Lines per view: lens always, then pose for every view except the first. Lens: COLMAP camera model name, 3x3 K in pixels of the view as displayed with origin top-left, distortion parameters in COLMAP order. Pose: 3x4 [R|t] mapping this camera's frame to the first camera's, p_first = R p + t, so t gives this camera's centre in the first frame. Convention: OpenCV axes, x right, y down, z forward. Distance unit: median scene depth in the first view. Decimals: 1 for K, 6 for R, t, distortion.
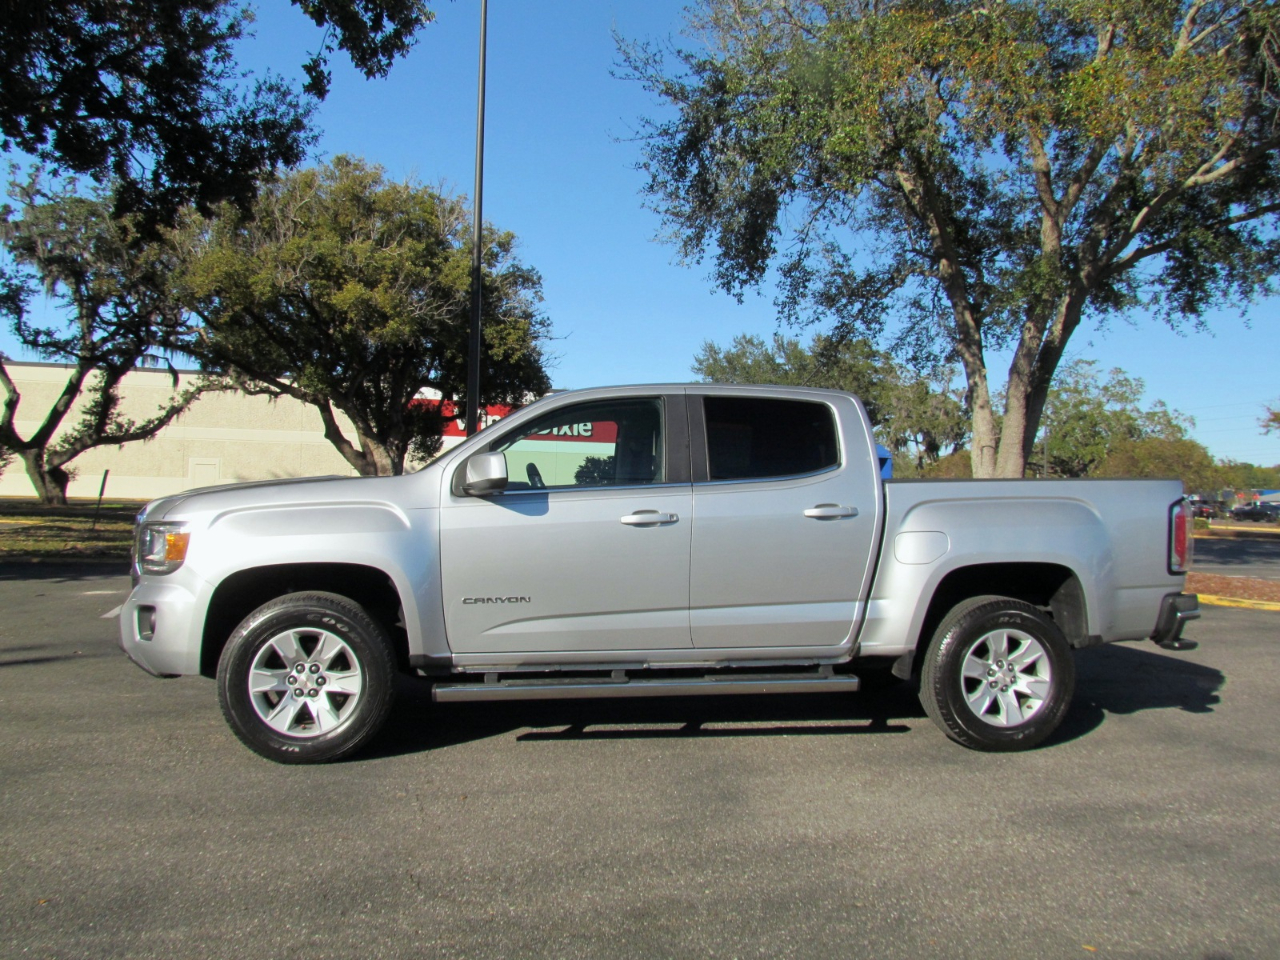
lens RADIAL K [[1068.5, 0, 634.3], [0, 1068.5, 480.5], [0, 0, 1]] dist [-0.038765, 0.007808]
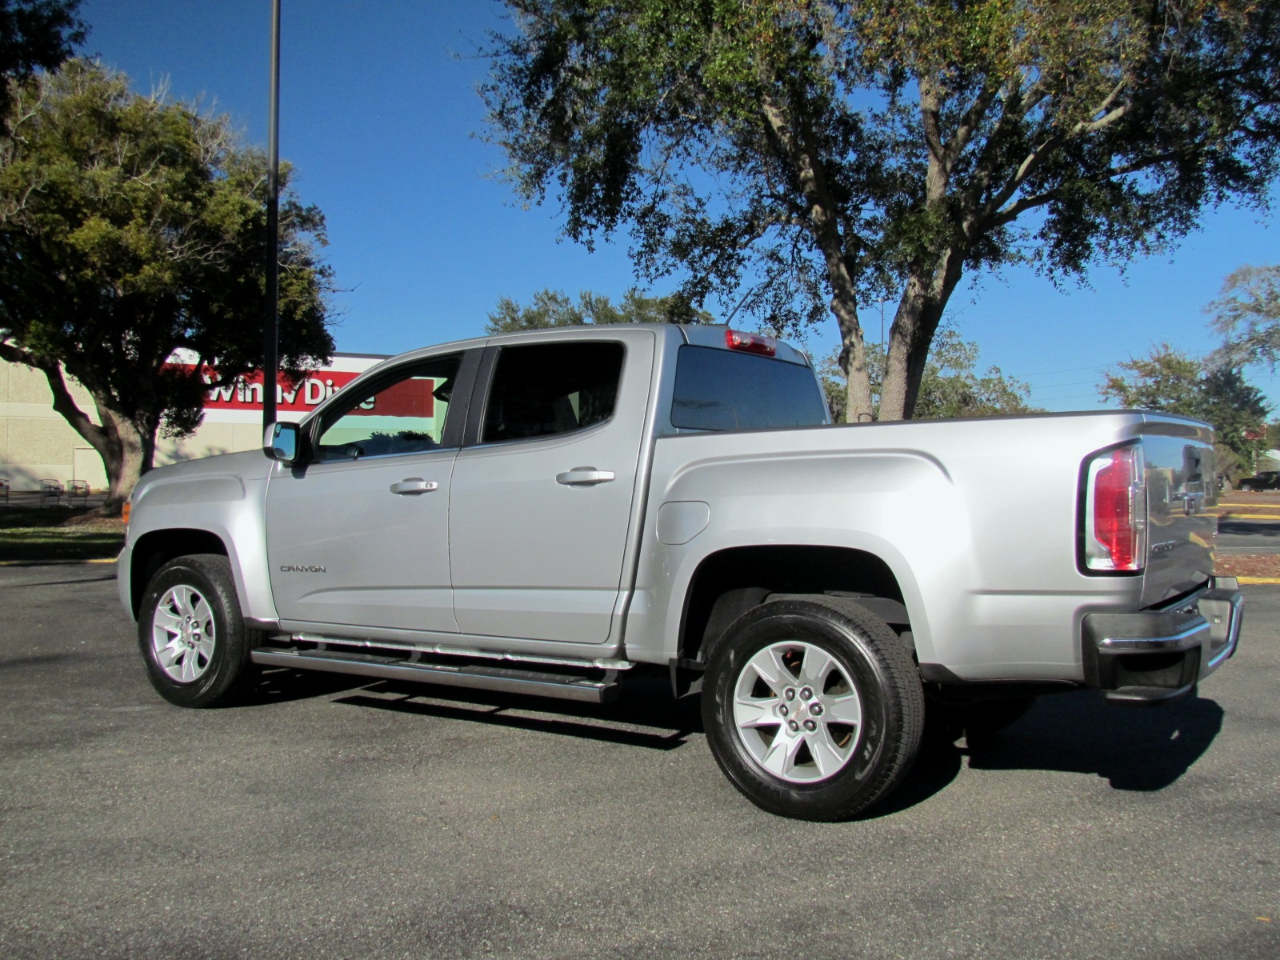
lens RADIAL K [[1230.2, 0, 641.9], [0, 1230.2, 477.0], [0, 0, 1]] dist [-0.033867, 0.012208]
pose [[0.981498, -0.014979, 0.190887, -0.048149], [0.012182, 0.999801, 0.015821, 0.002574], [-0.191086, -0.013203, 0.981484, 0.004184]]
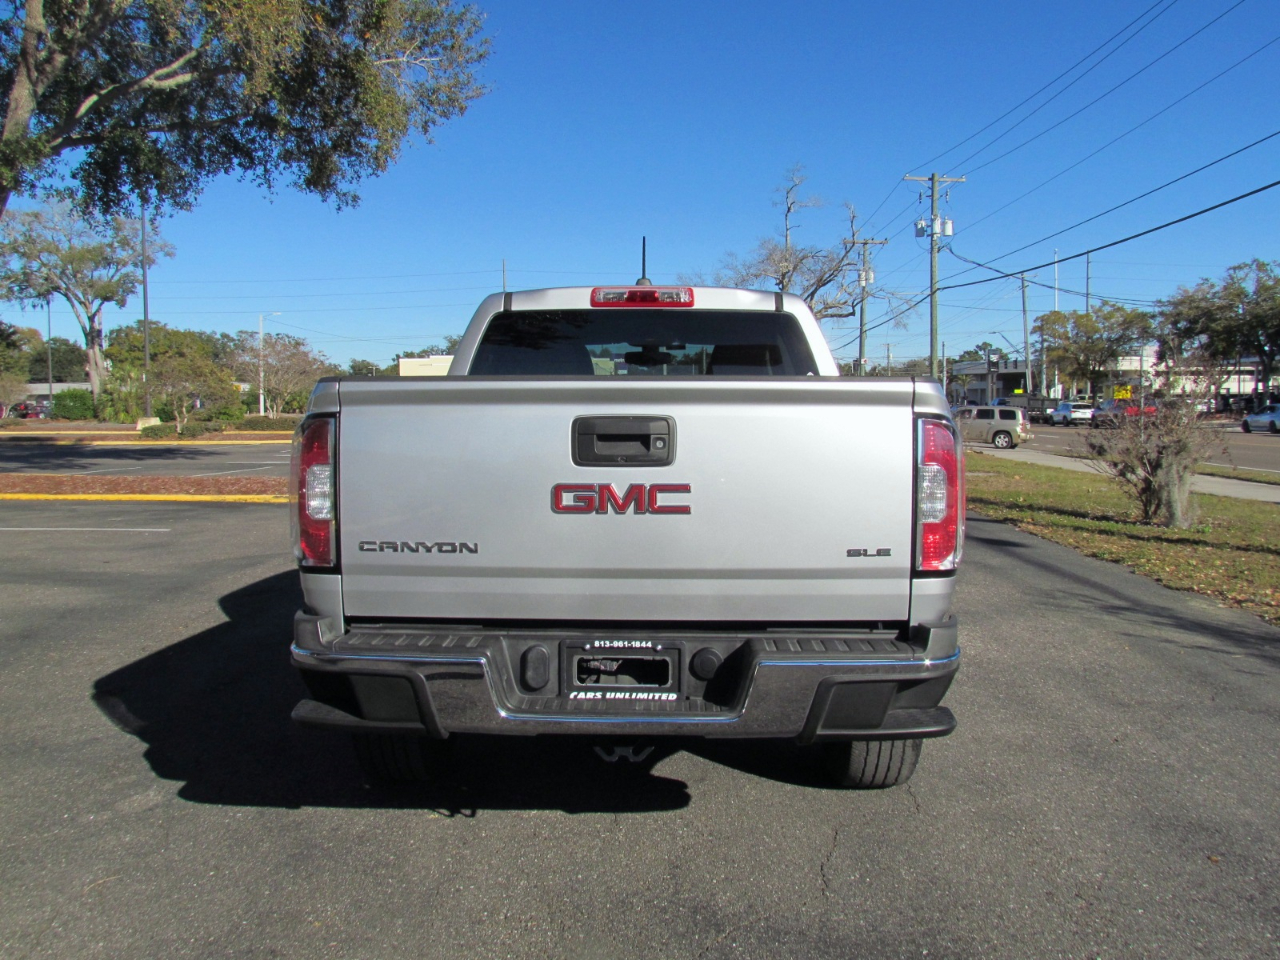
lens RADIAL K [[1096.2, 0, 640.6], [0, 1096.2, 477.3], [0, 0, 1]] dist [-0.020210, -0.016128]
pose [[0.294910, -0.083811, 0.951842, -0.251645], [-0.005128, 0.995993, 0.089287, -0.007153], [-0.955511, -0.031212, 0.293299, 0.185511]]
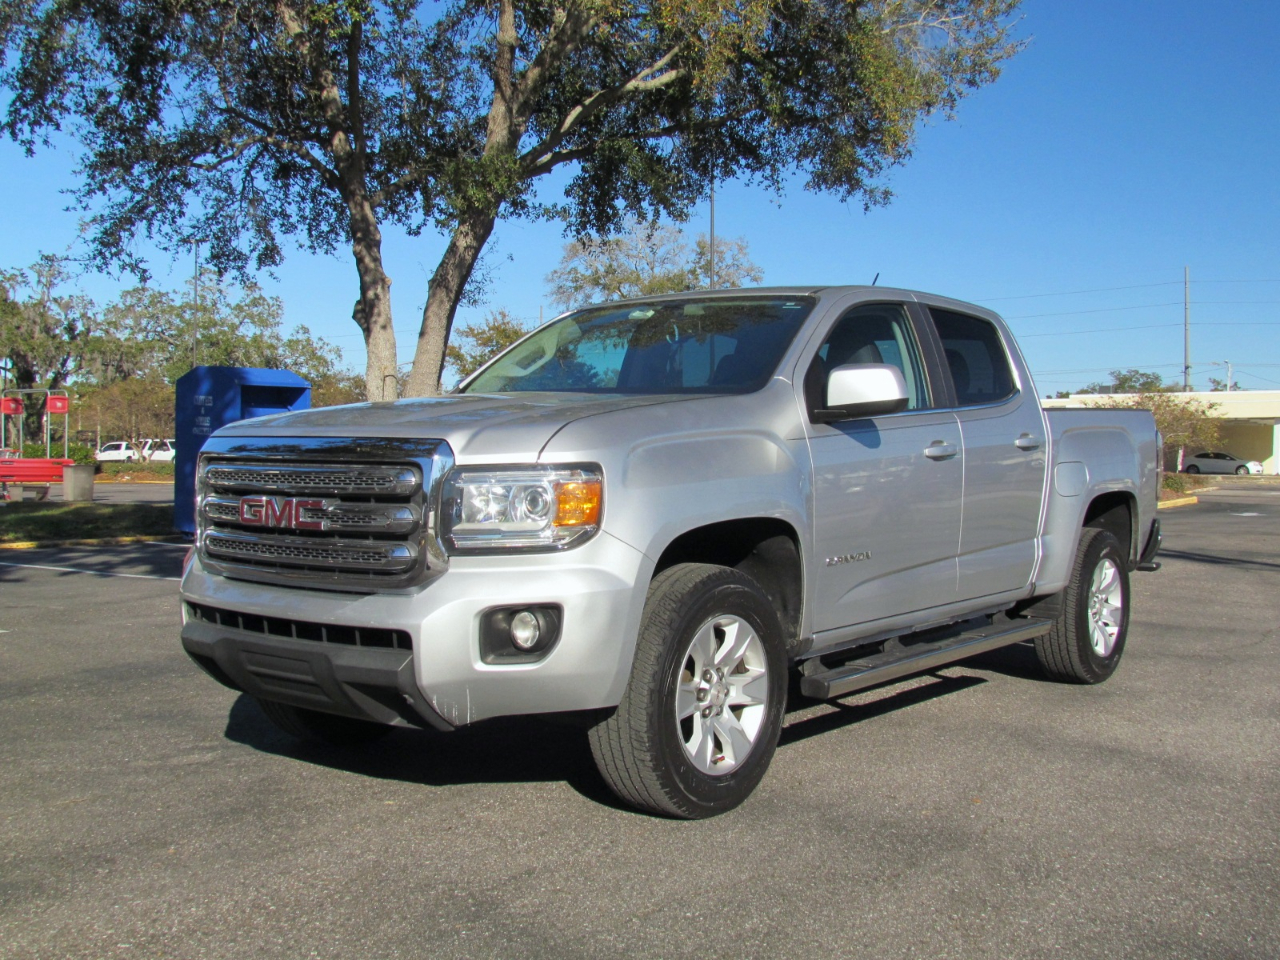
lens RADIAL K [[1413.4, 0, 645.6], [0, 1413.4, 485.7], [0, 0, 1]] dist [-0.068952, 0.008029]
pose [[0.725275, -0.025541, 0.687986, -0.220375], [-0.004554, 0.999112, 0.041892, 0.004133], [-0.688444, -0.033516, 0.724514, 0.086584]]
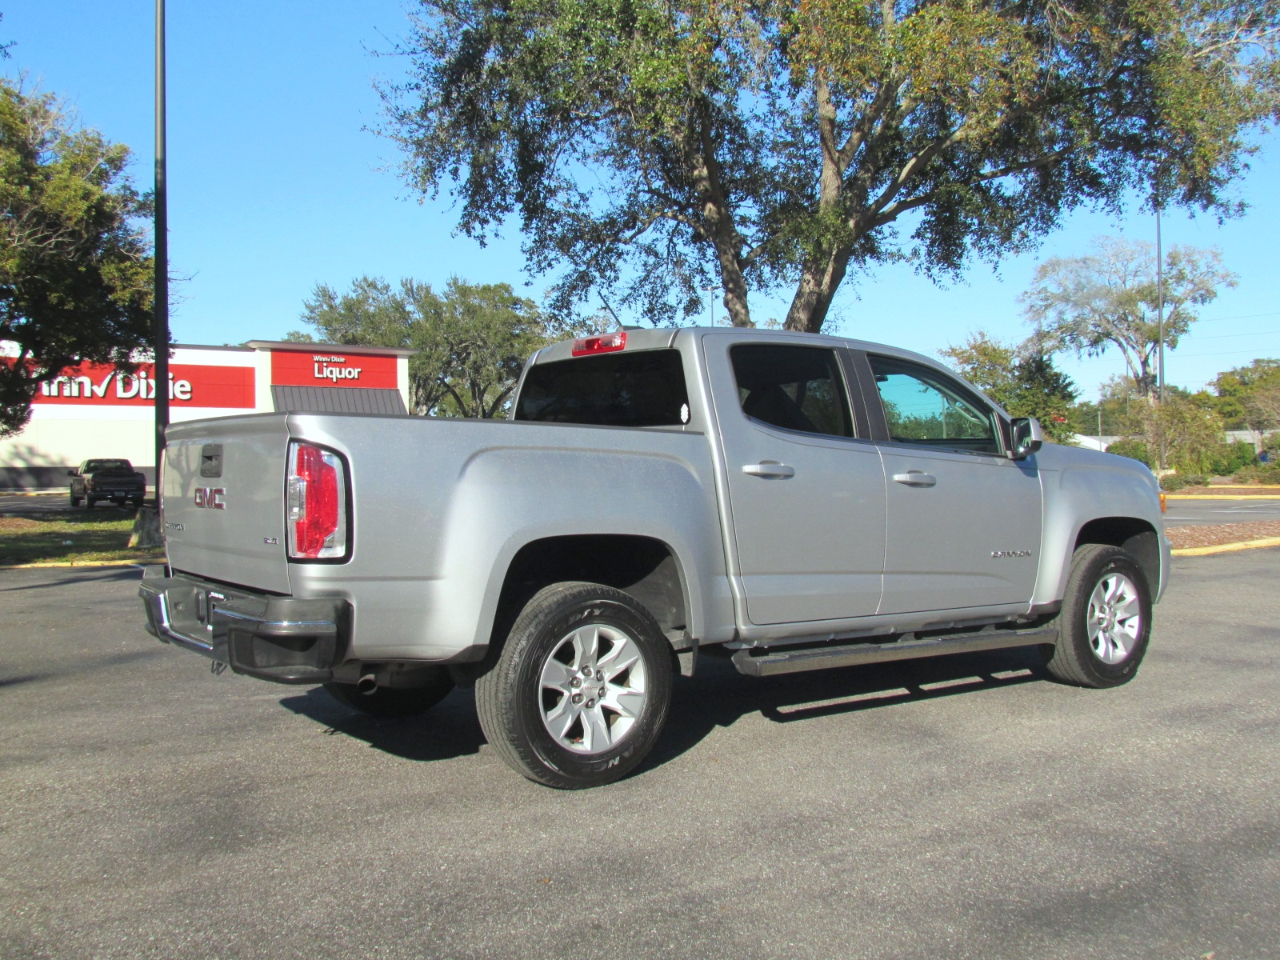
lens RADIAL K [[1264.1, 0, 639.1], [0, 1264.1, 477.6], [0, 0, 1]] dist [-0.035393, 0.005689]
pose [[0.939412, -0.034997, 0.341000, -0.131492], [0.027251, 0.999251, 0.027480, -0.000874], [-0.341706, -0.016523, 0.939661, -0.019497]]
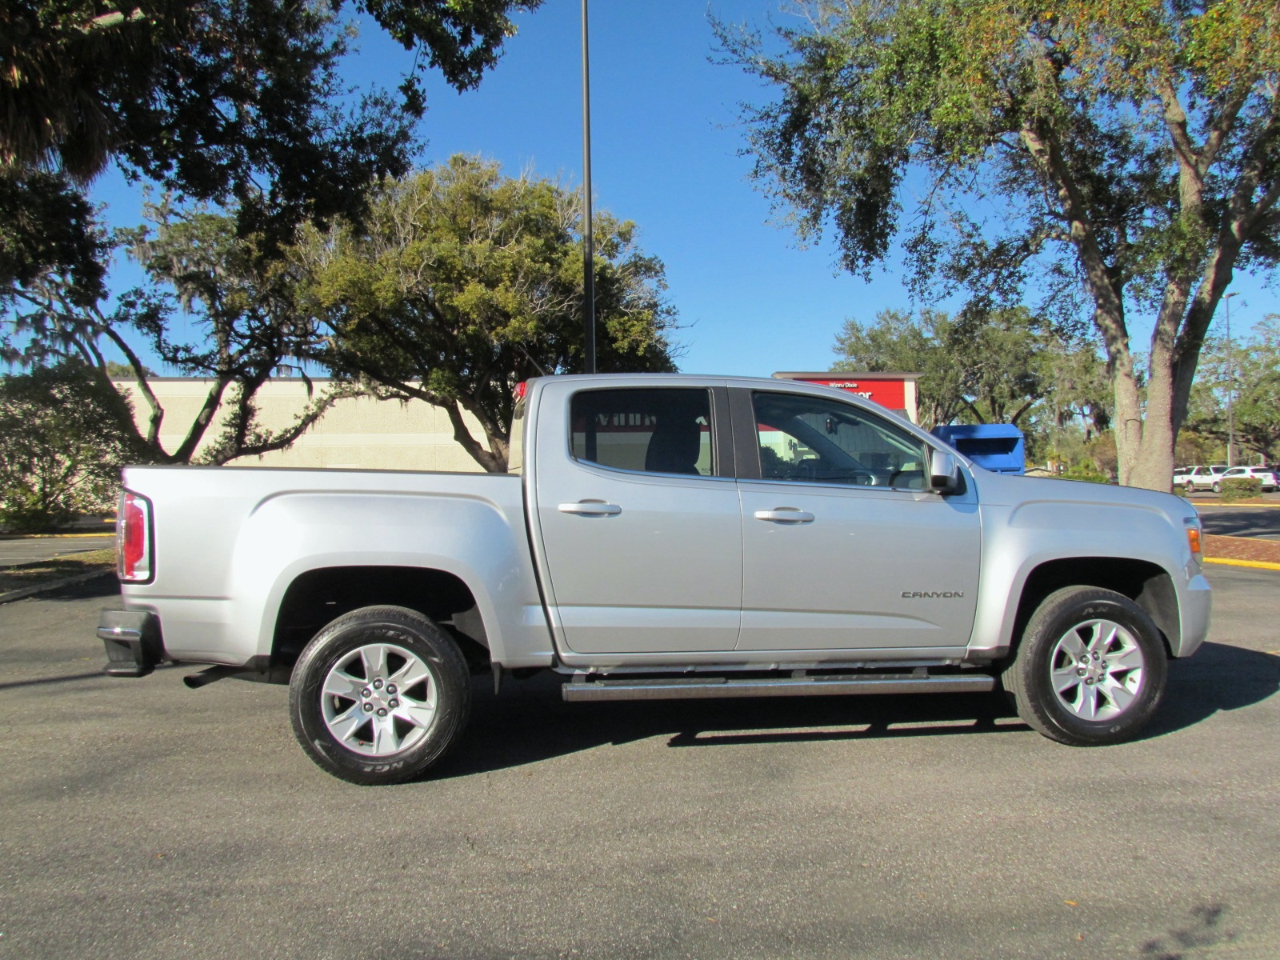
lens RADIAL K [[1118.2, 0, 633.0], [0, 1118.2, 480.5], [0, 0, 1]] dist [-0.013632, -0.004414]
pose [[0.990148, -0.038835, -0.134530, 0.023435], [0.039950, 0.999186, 0.005598, -0.001675], [0.134204, -0.010918, 0.990894, -0.026222]]
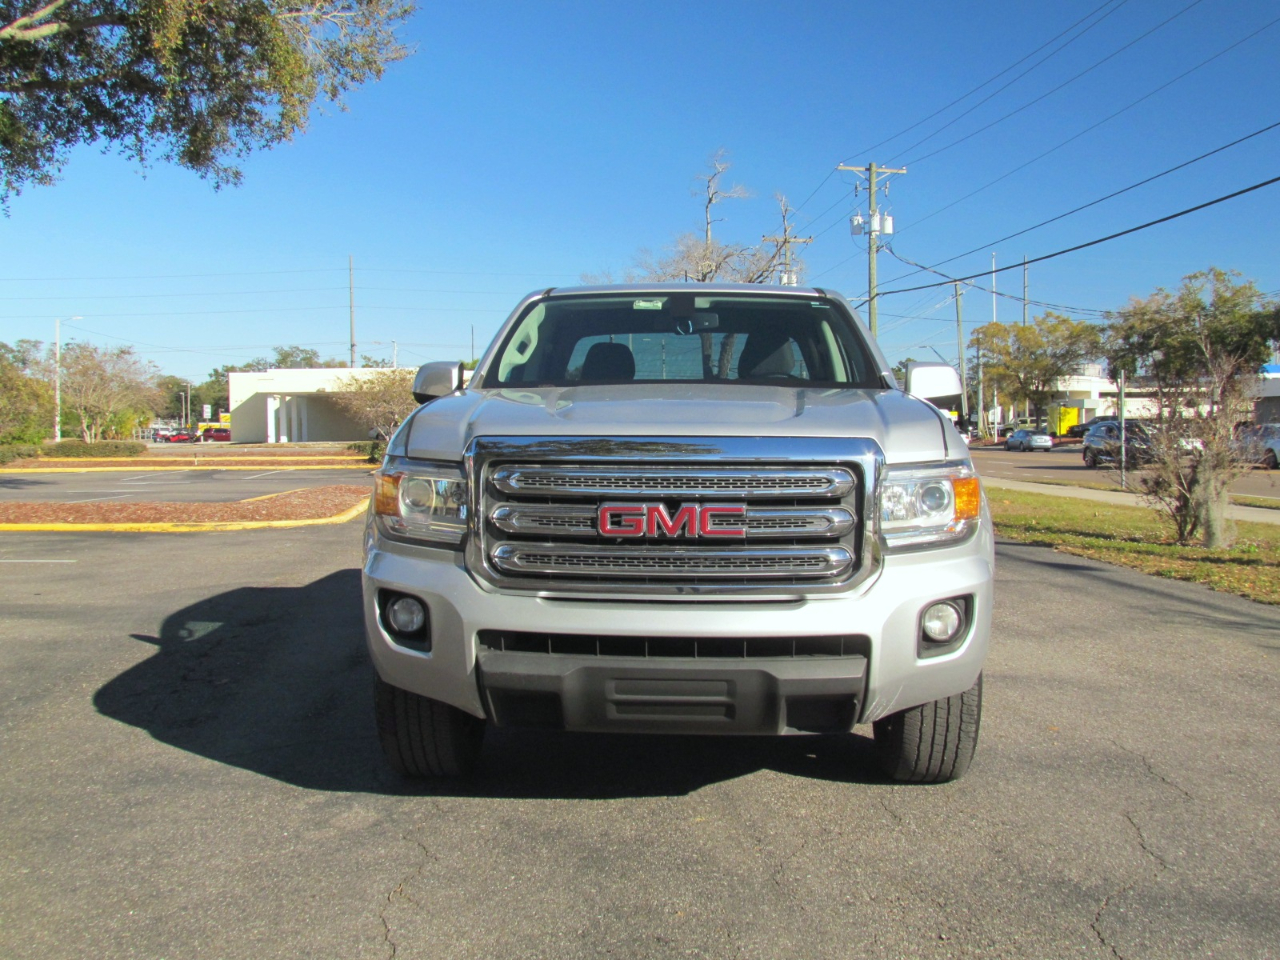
lens RADIAL K [[1301.1, 0, 634.9], [0, 1301.1, 499.7], [0, 0, 1]] dist [-0.068187, 0.008130]
pose [[0.192183, -0.071637, 0.978741, -0.283997], [-0.009012, 0.997161, 0.074755, 0.001455], [-0.981318, -0.023187, 0.190992, 0.240243]]
